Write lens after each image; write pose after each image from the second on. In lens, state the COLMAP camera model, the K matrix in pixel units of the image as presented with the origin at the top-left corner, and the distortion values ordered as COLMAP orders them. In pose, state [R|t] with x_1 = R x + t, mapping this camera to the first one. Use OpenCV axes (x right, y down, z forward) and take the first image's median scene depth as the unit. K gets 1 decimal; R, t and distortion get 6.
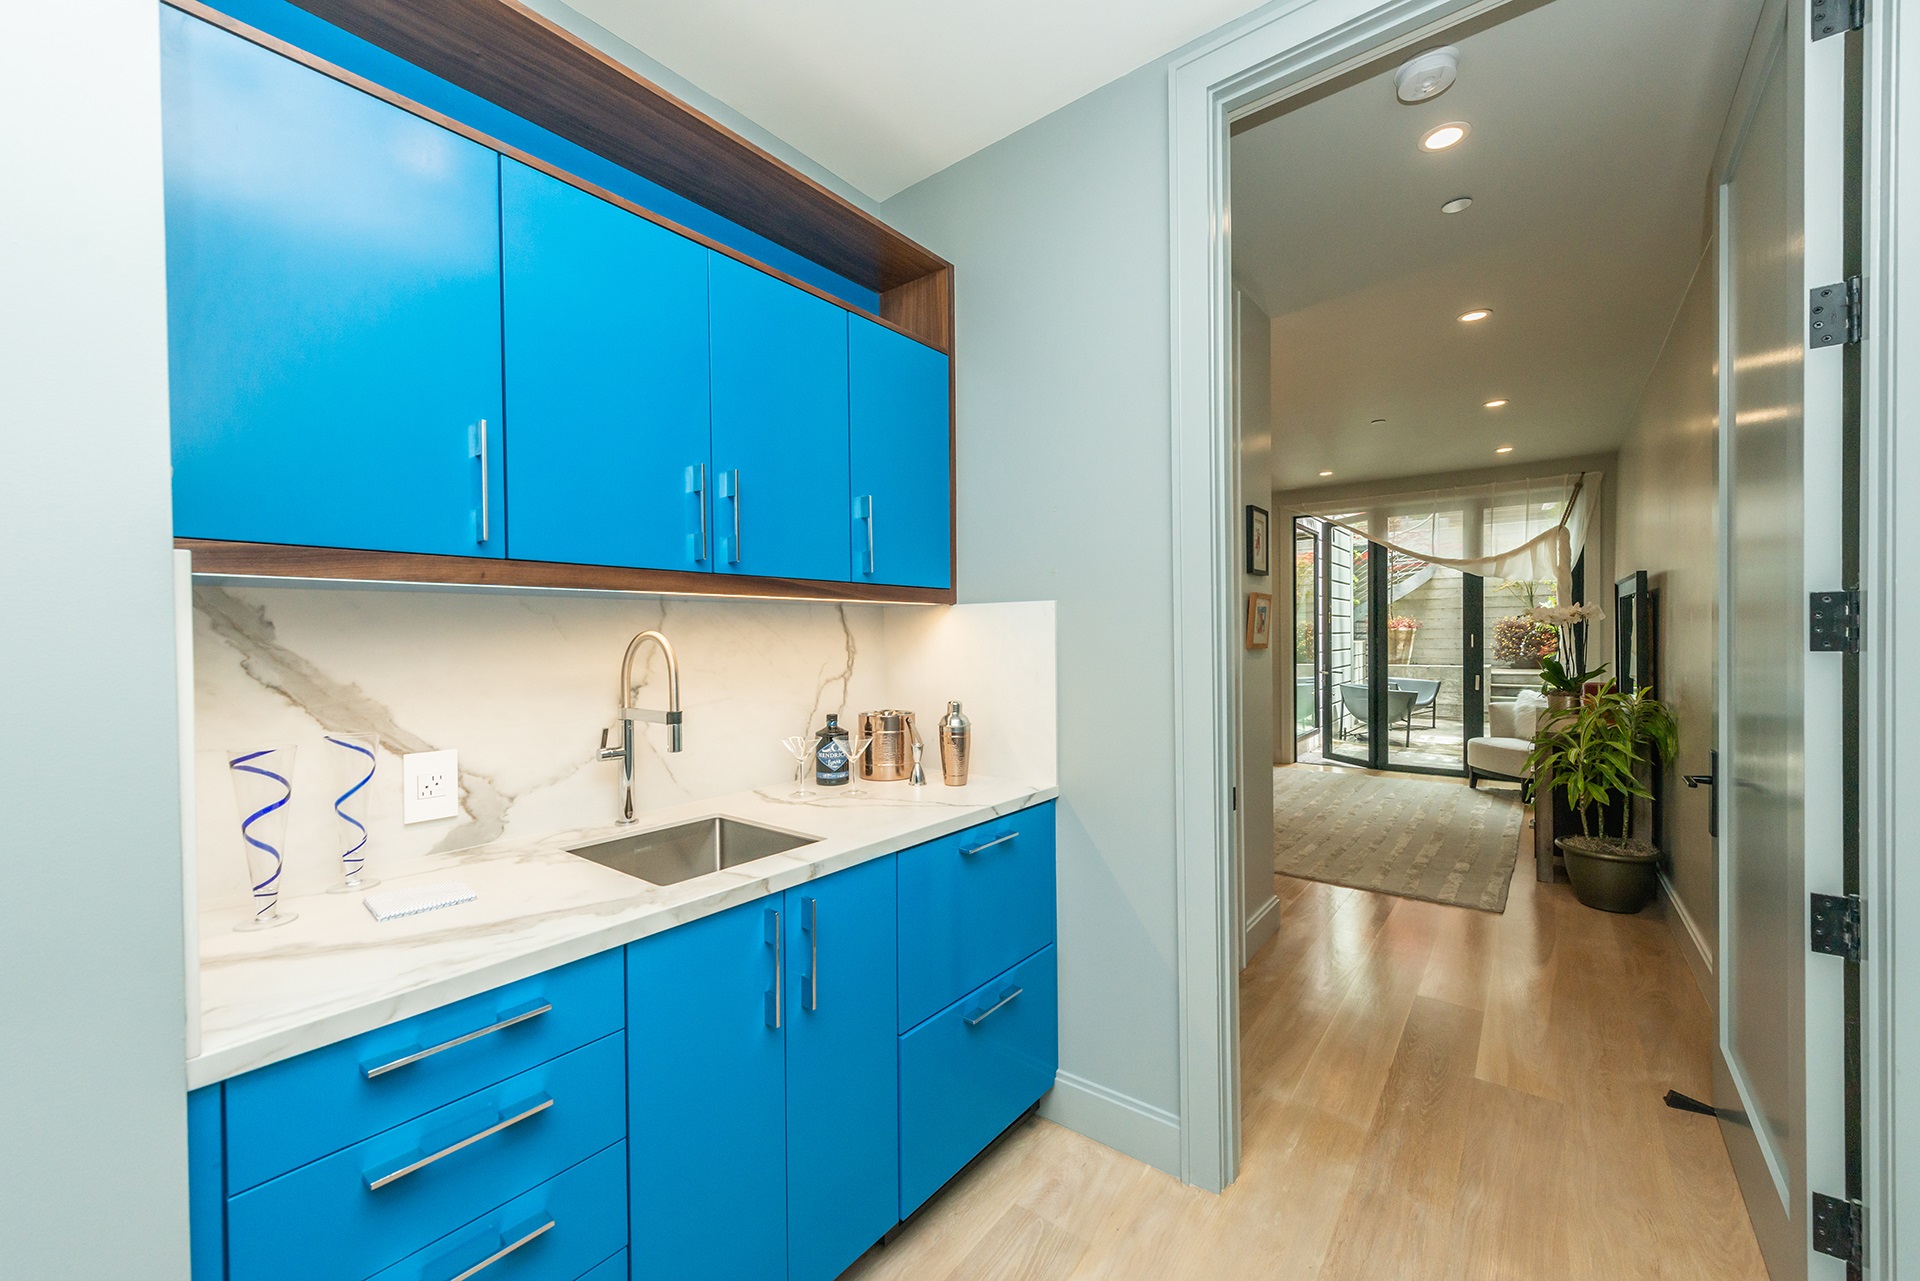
lens RADIAL K [[759.1, 0, 959.1], [0, 759.1, 643.4], [0, 0, 1]] dist [0.000382, -0.000884]
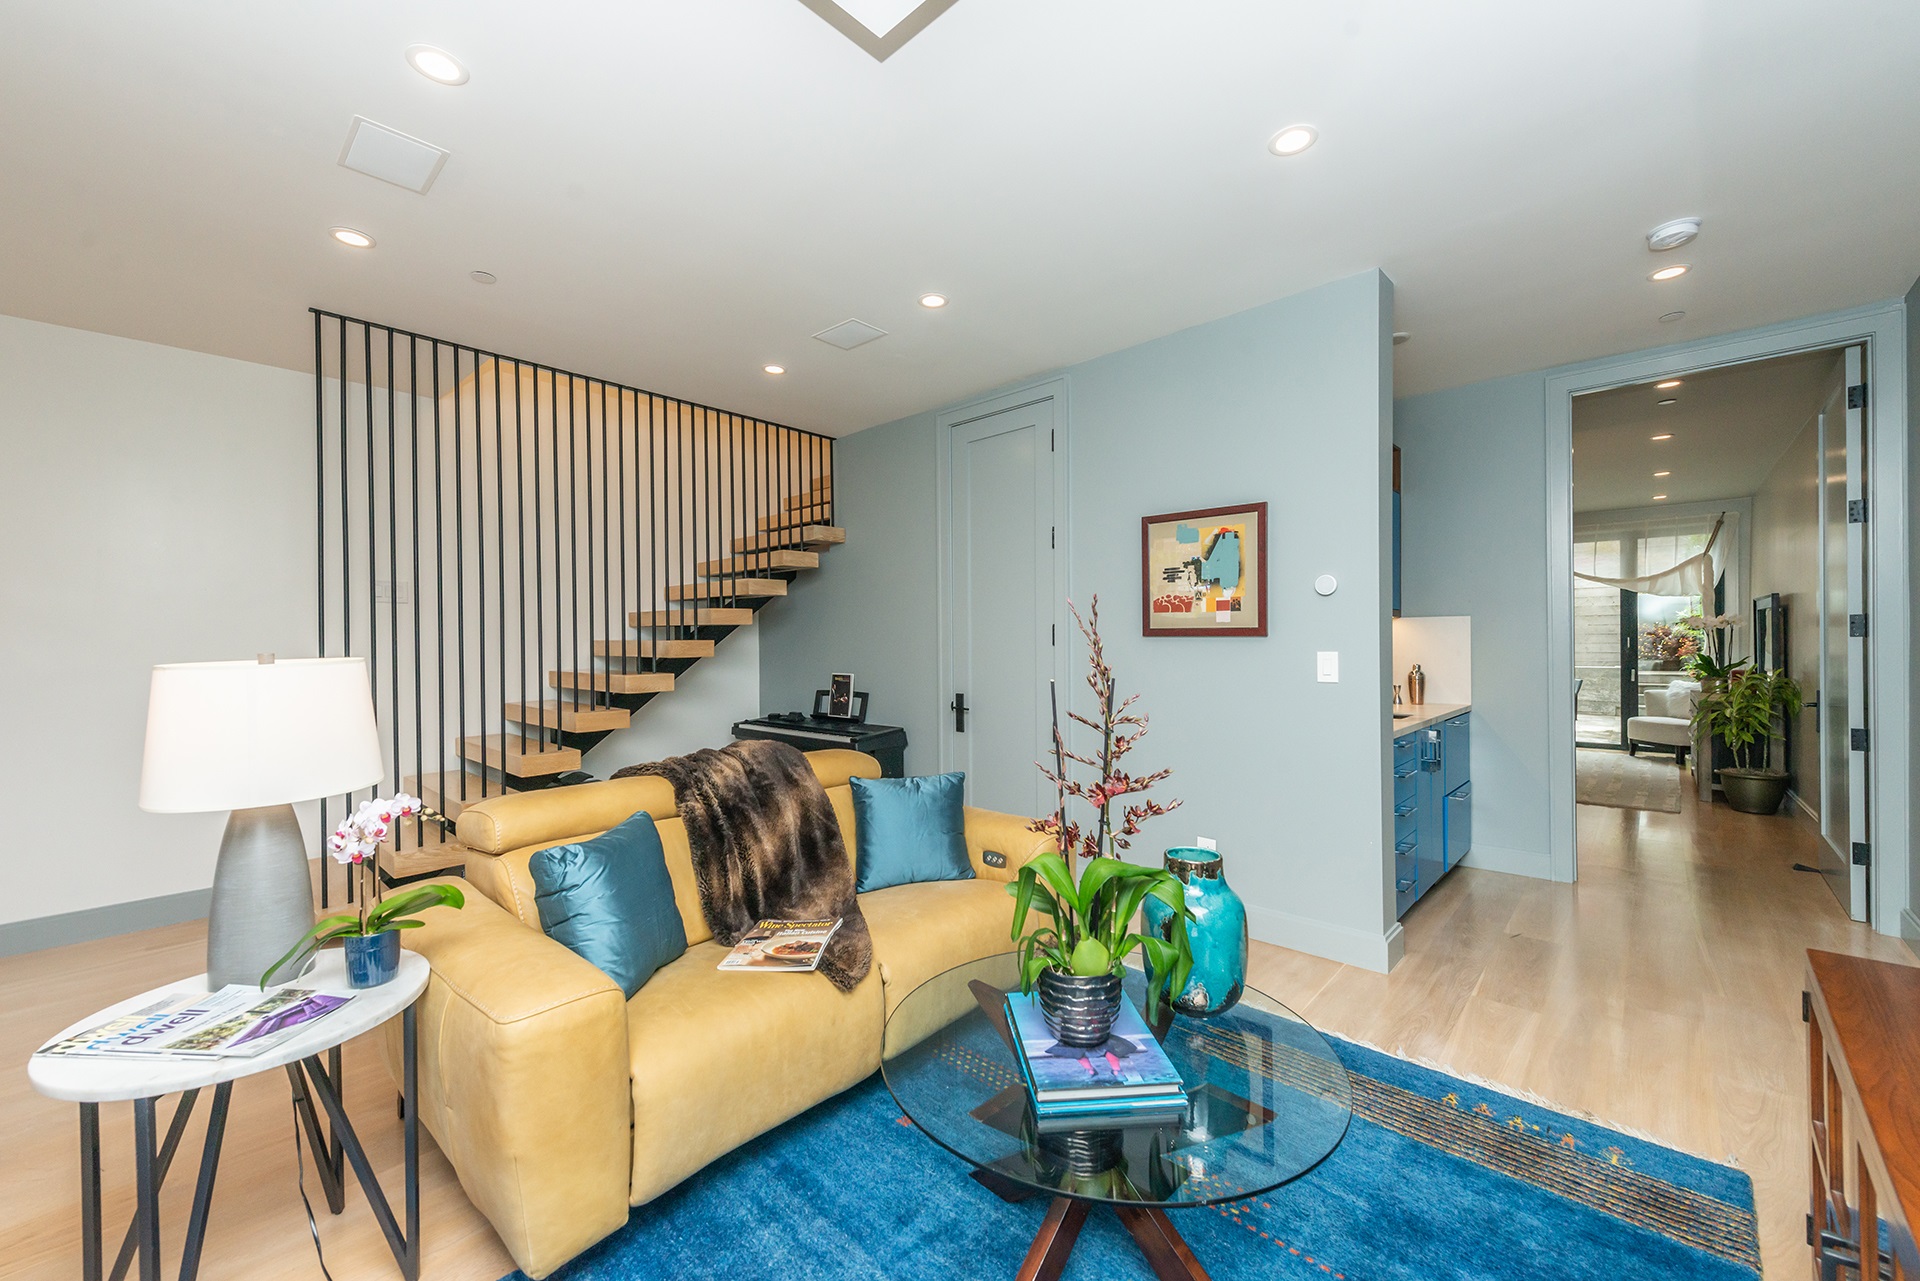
lens RADIAL K [[759.1, 0, 957.6], [0, 759.1, 644.9], [0, 0, 1]] dist [0.000382, -0.000884]
pose [[0.996311, 0.002295, -0.085784, -0.466585], [-0.002960, 0.999967, -0.007631, 0.018554], [0.085764, 0.007857, 0.996285, -0.506465]]
